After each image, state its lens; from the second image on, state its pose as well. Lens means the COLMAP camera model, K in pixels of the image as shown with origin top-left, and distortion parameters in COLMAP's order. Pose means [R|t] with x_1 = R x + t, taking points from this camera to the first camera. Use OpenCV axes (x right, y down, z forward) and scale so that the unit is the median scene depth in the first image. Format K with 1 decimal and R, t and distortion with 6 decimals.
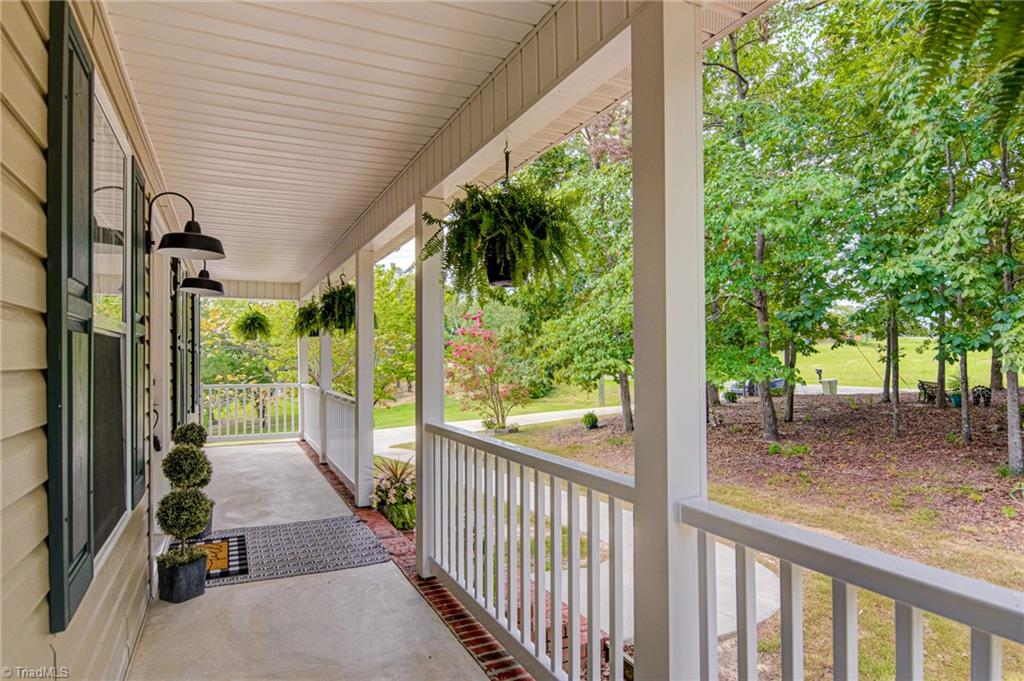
lens RADIAL K [[533.0, 0, 513.9], [0, 533.0, 359.9], [0, 0, 1]] dist [-0.003491, -0.018566]
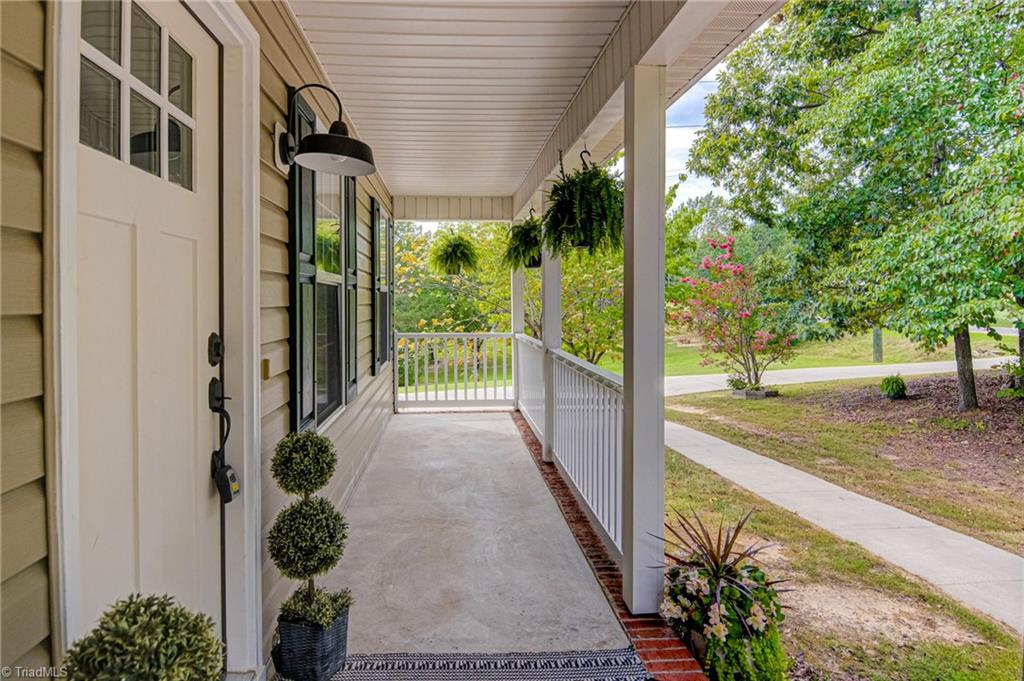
lens RADIAL K [[550.4, 0, 509.7], [0, 550.4, 330.6], [0, 0, 1]] dist [-0.001303, -0.018832]
pose [[0.926337, 0.019916, -0.376168, -0.125944], [0.000056, 0.998594, 0.053008, 0.000254], [0.376695, -0.049125, 0.925034, 0.306348]]
